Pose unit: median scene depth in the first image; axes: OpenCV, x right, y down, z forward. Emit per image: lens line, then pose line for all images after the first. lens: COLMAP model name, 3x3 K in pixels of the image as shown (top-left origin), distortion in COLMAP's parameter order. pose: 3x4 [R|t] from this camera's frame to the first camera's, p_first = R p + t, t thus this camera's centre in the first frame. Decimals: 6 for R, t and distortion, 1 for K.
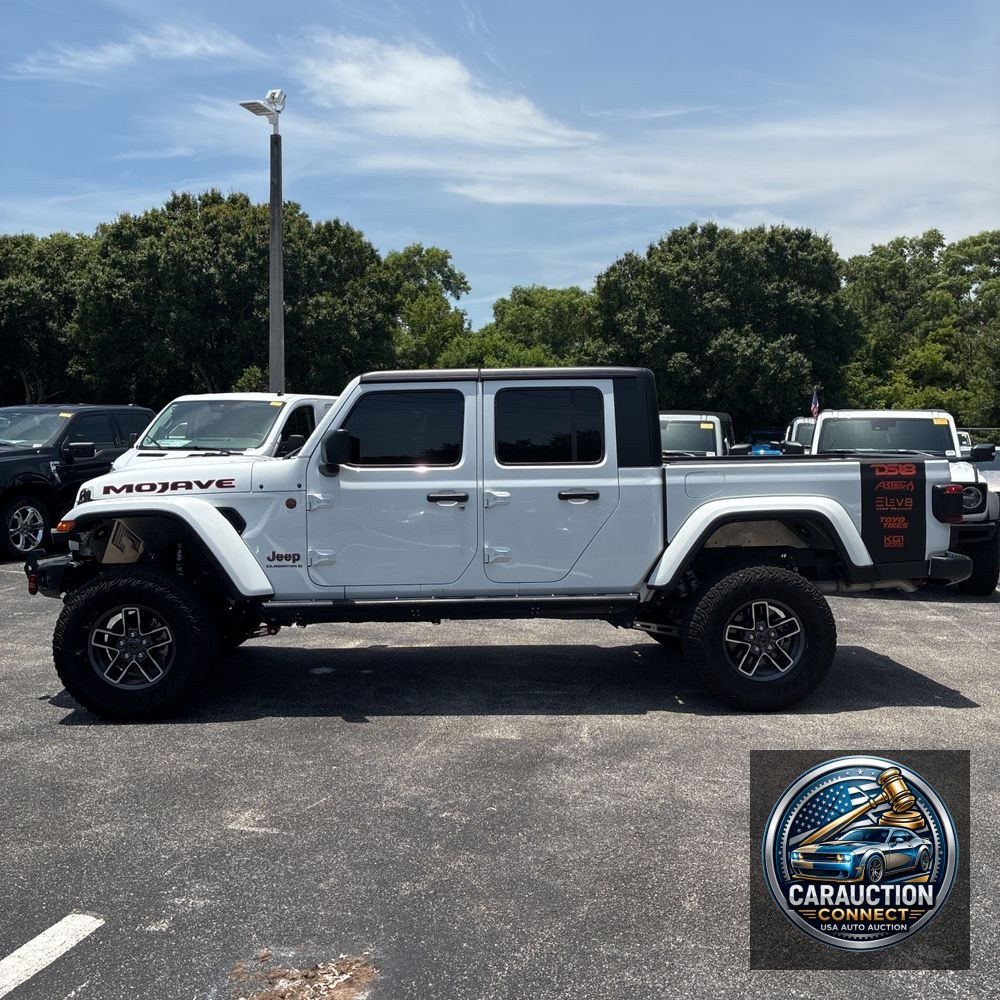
lens RADIAL K [[1027.6, 0, 502.9], [0, 1027.6, 471.8], [0, 0, 1]] dist [0.014884, 0.009631]
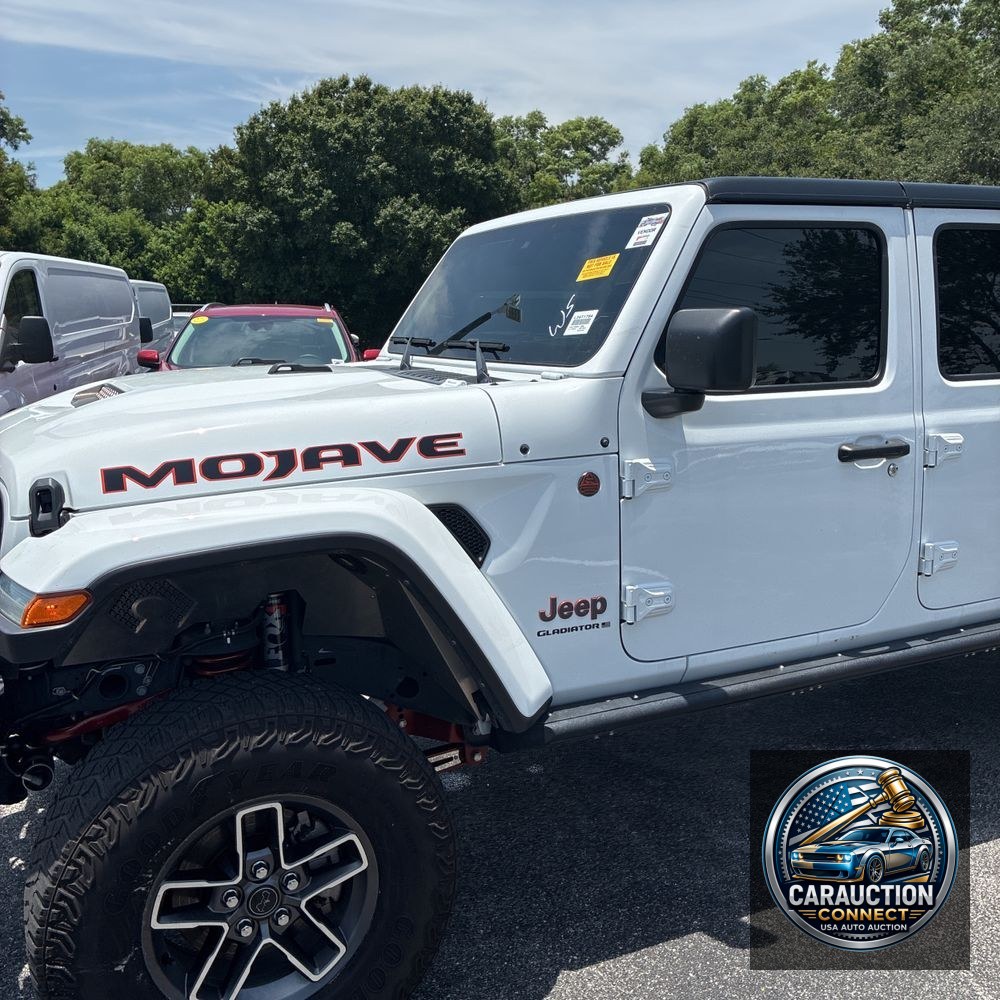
lens RADIAL K [[1028.5, 0, 524.4], [0, 1028.5, 467.4], [0, 0, 1]] dist [0.049057, -0.072154]
pose [[0.910592, -0.060375, 0.408873, -0.064808], [0.014581, 0.993350, 0.114207, -0.004071], [-0.413049, -0.098034, 0.905417, 0.099834]]
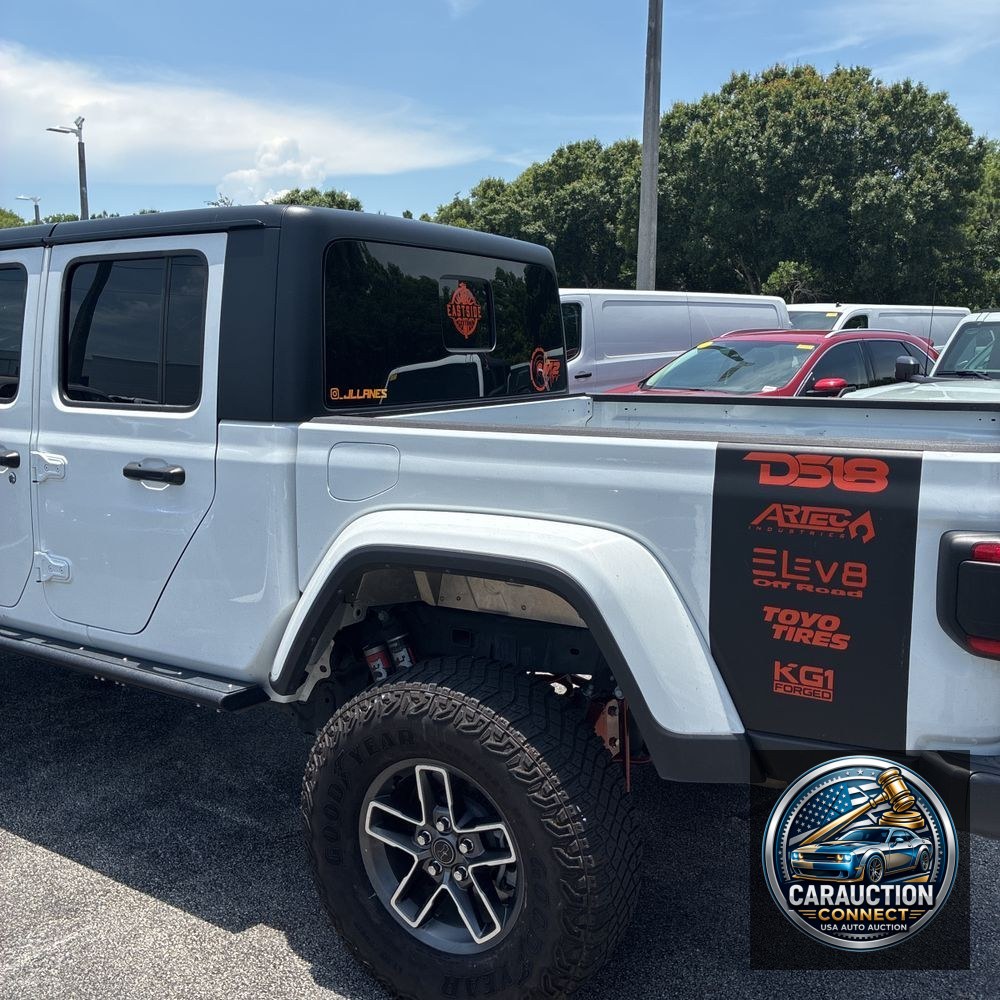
lens RADIAL K [[1031.9, 0, 504.2], [0, 1031.9, 486.2], [0, 0, 1]] dist [0.009206, 0.015934]
pose [[0.826559, 0.090762, -0.555483, 0.079349], [-0.030772, 0.992724, 0.116416, -0.005523], [0.562008, -0.079131, 0.823338, 0.109820]]
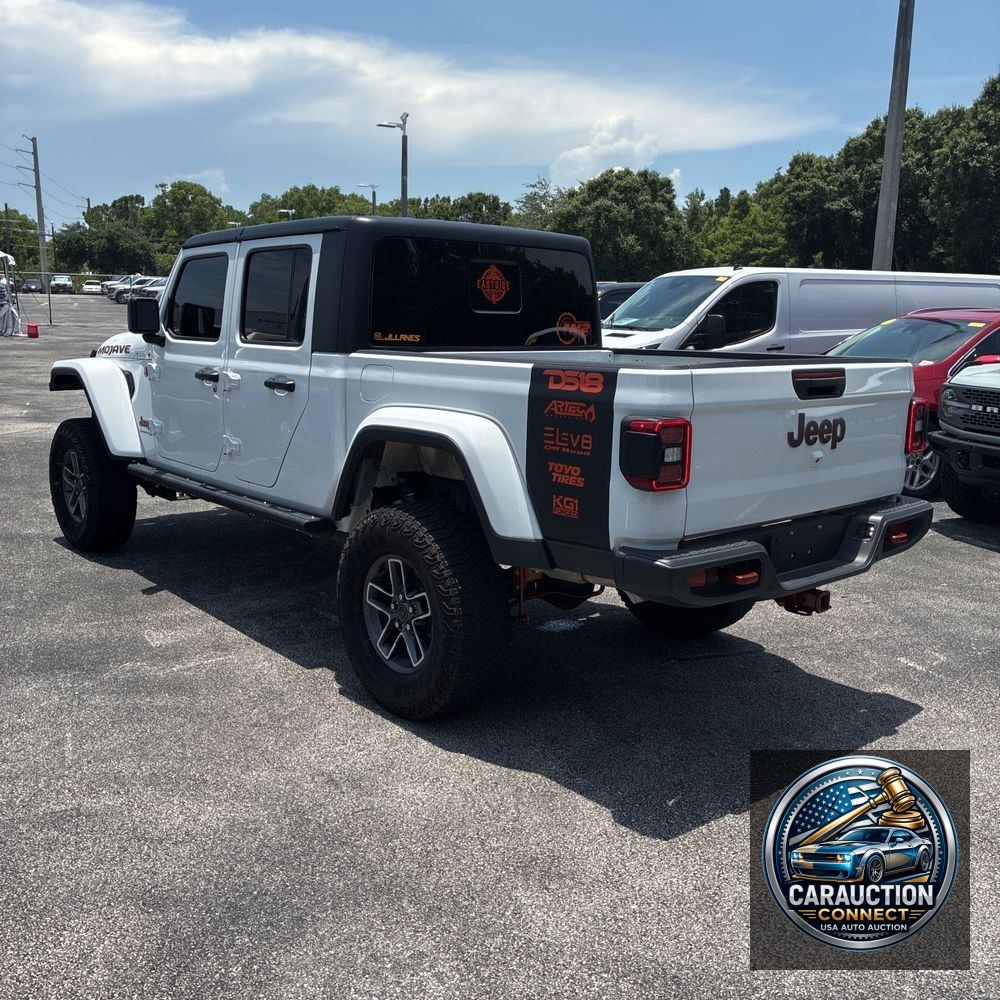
lens RADIAL K [[1031.1, 0, 522.1], [0, 1031.1, 496.8], [0, 0, 1]] dist [0.017635, -0.009257]
pose [[0.630294, 0.156198, -0.760481, 0.131744], [-0.052736, 0.985903, 0.158790, -0.004590], [0.774563, -0.059979, 0.629647, 0.102007]]
